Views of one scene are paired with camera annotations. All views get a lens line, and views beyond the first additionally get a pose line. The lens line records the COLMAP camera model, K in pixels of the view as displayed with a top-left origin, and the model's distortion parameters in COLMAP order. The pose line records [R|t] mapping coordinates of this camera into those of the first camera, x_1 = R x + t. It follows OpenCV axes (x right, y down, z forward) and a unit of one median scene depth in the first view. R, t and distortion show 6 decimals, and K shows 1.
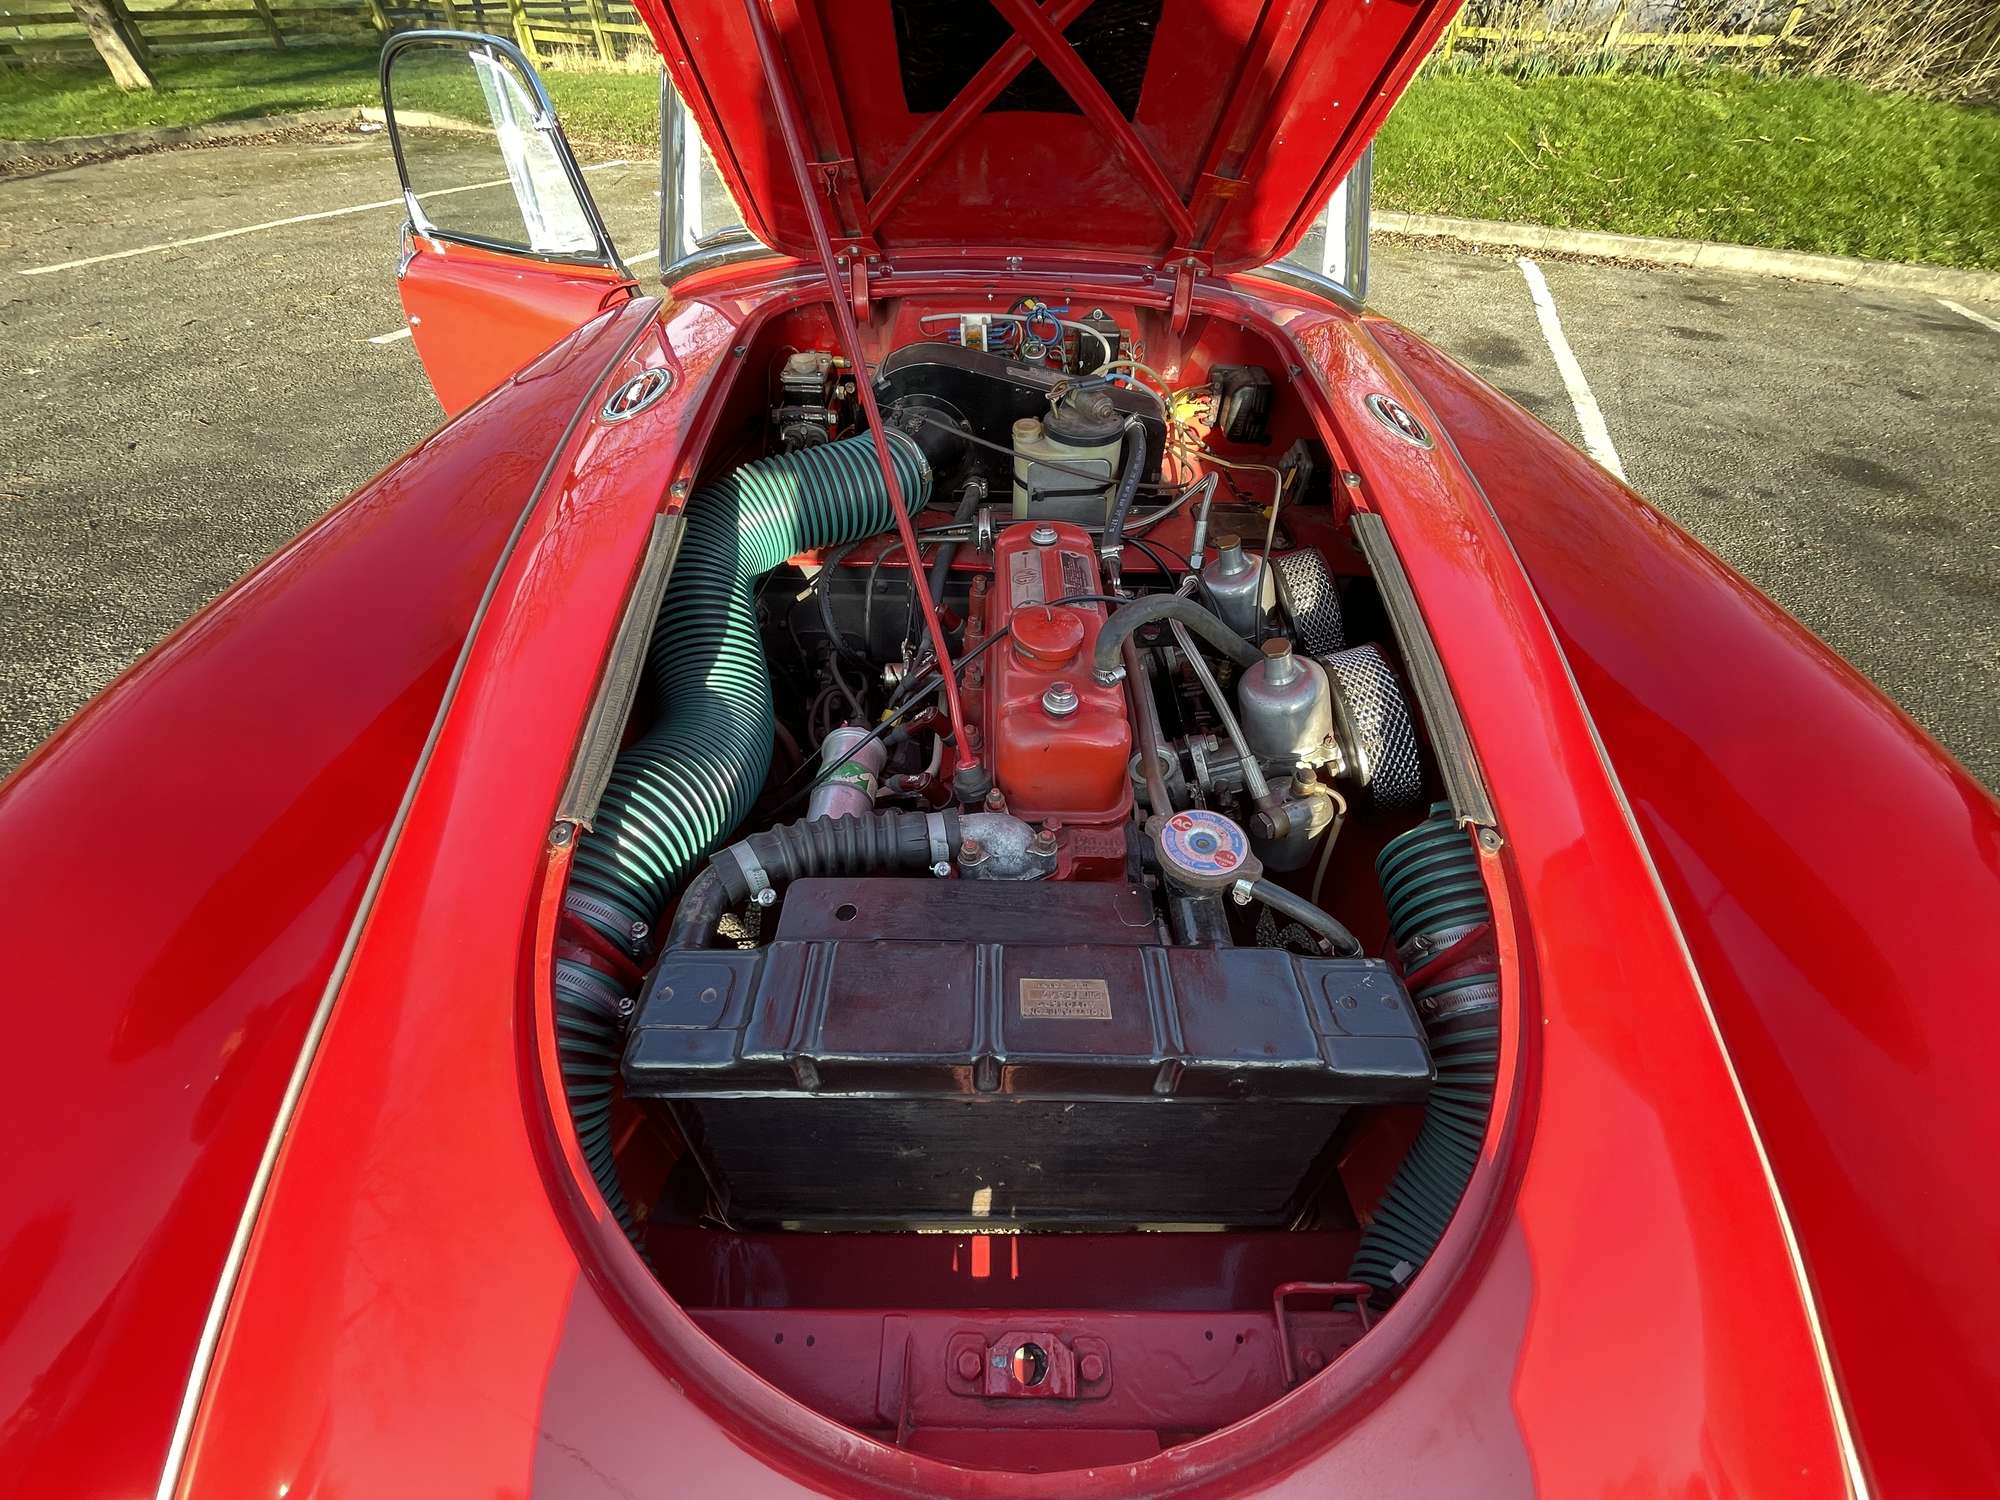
lens RADIAL K [[823.0, 0, 1000.0], [0, 823.0, 750.0], [0, 0, 1]] dist [-0.021657, 0.019030]
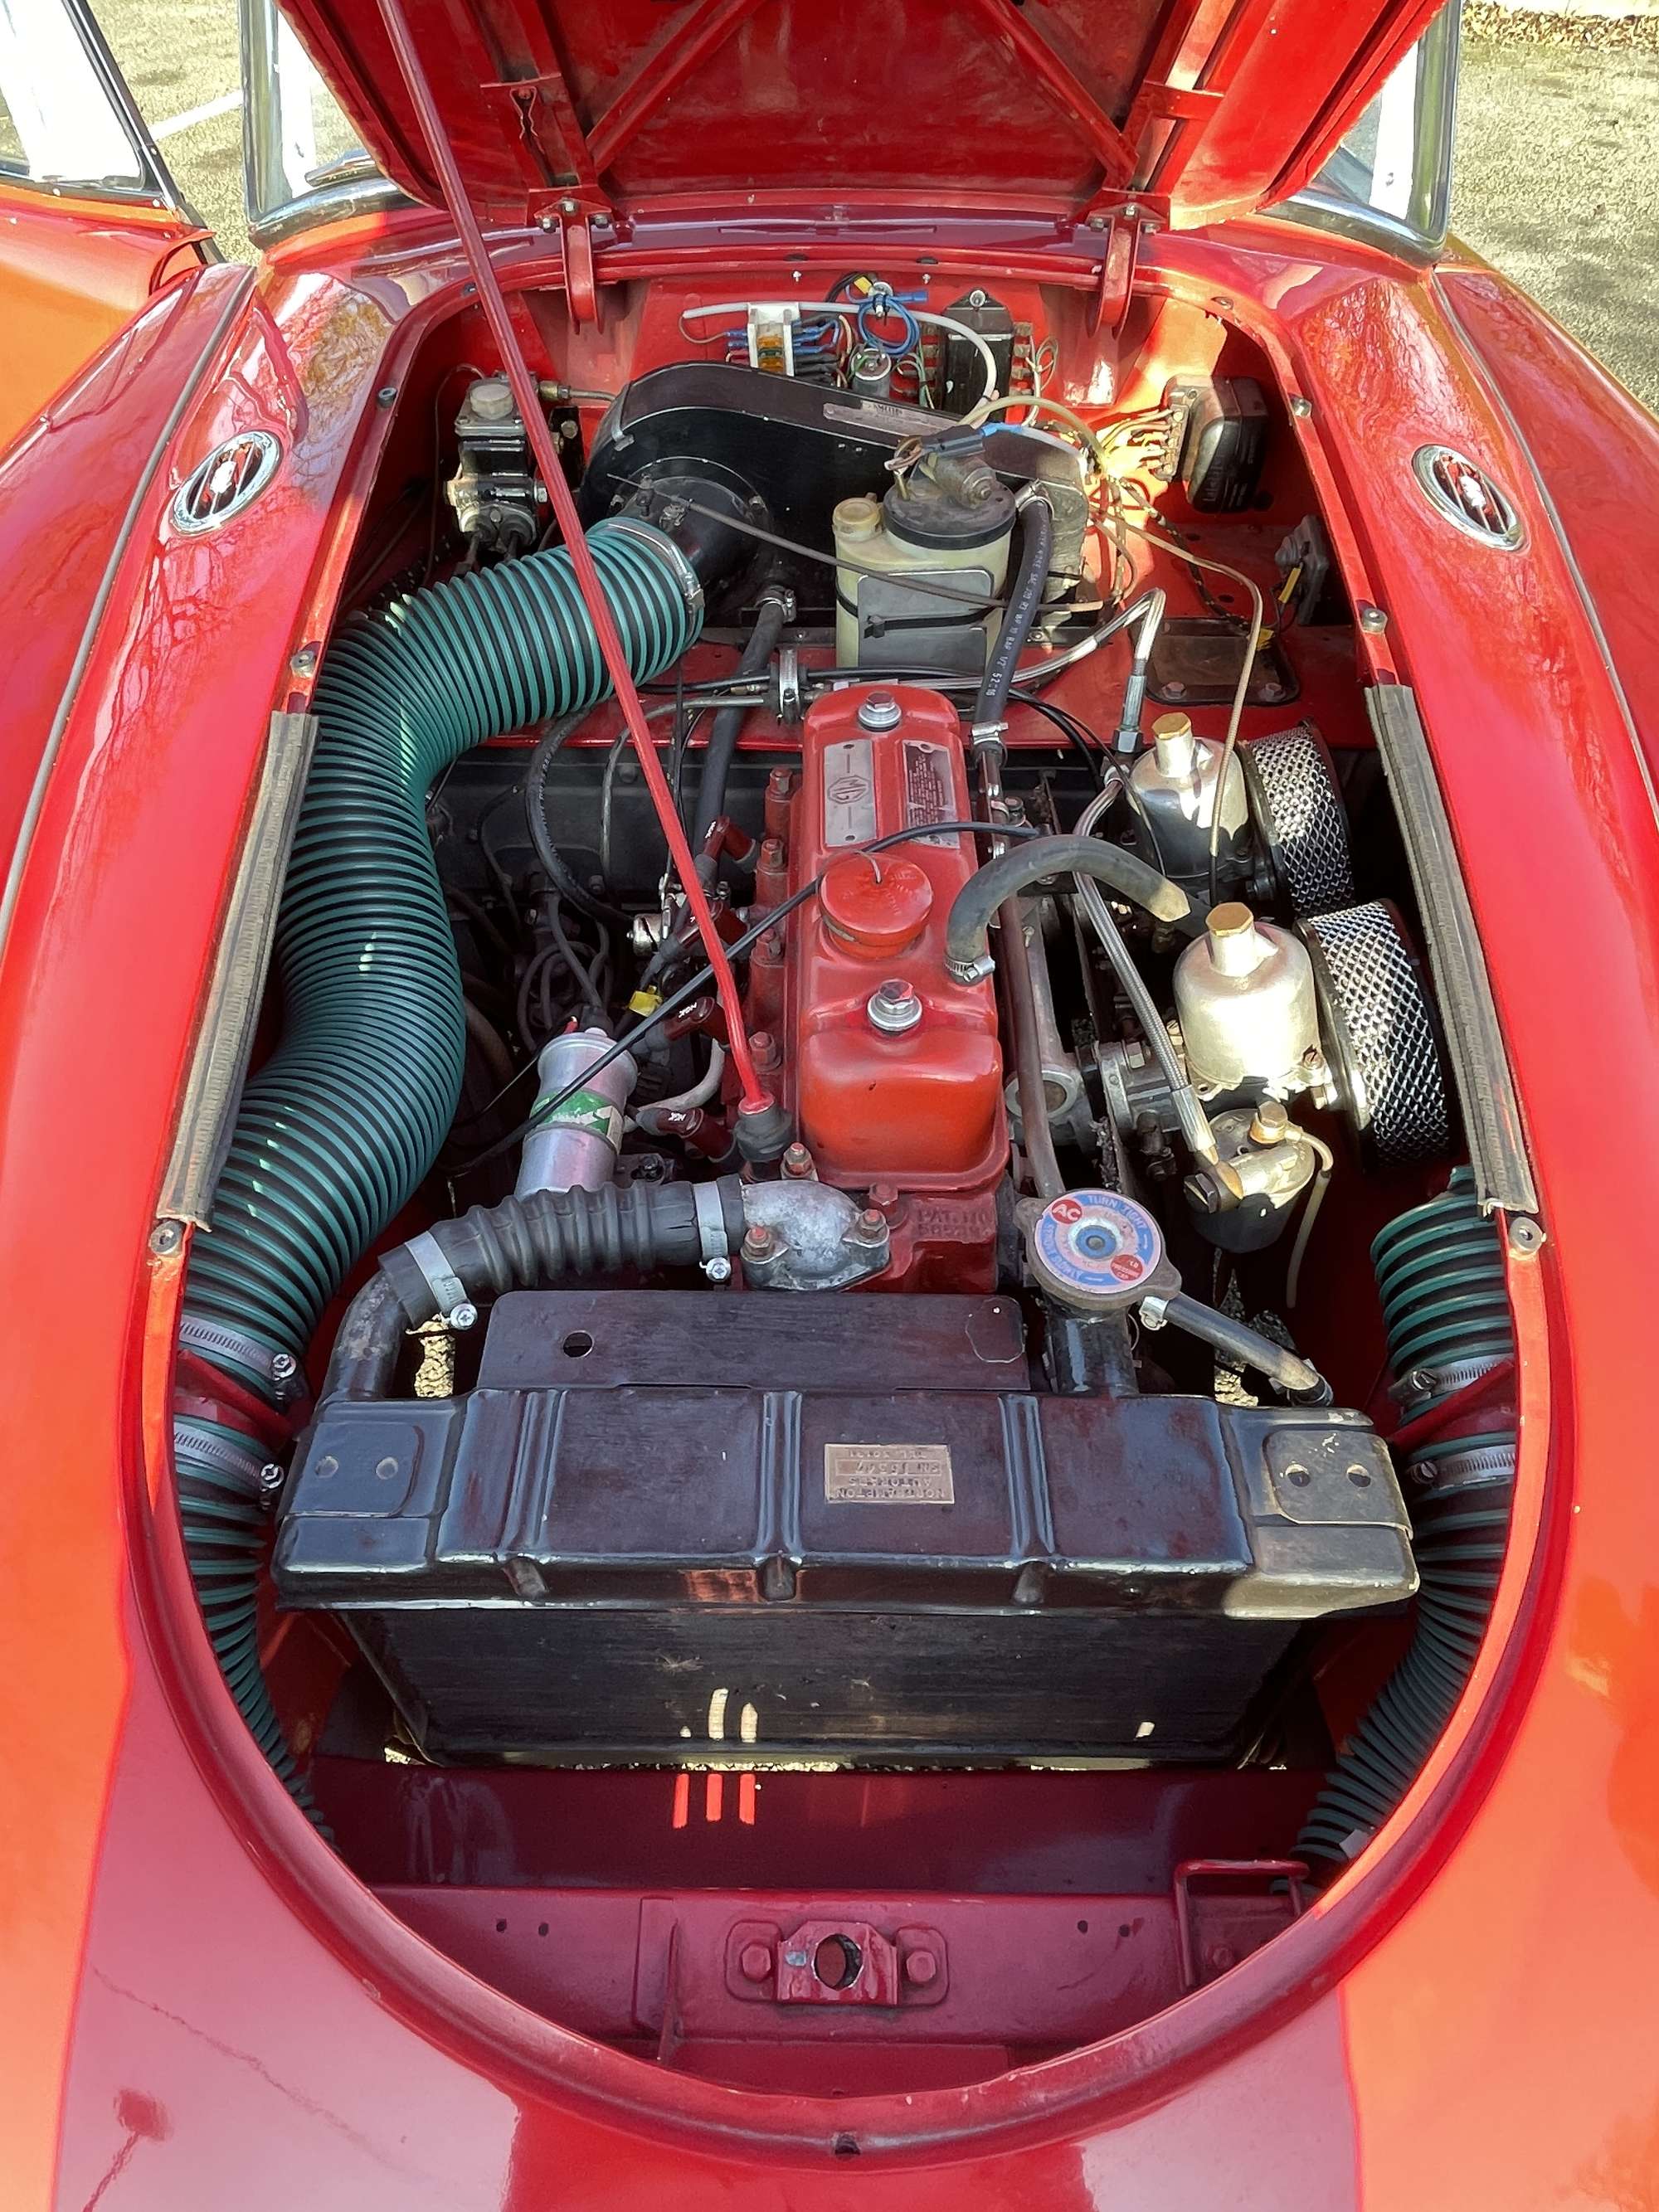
lens RADIAL K [[1361.8, 0, 801.3], [0, 1361.8, 1102.7], [0, 0, 1]] dist [-0.009796, 0.003535]
pose [[0.999500, -0.009273, -0.030225, 0.031829], [0.012256, 0.994904, 0.100078, -0.098373], [0.029143, -0.100398, 0.994520, -0.098150]]
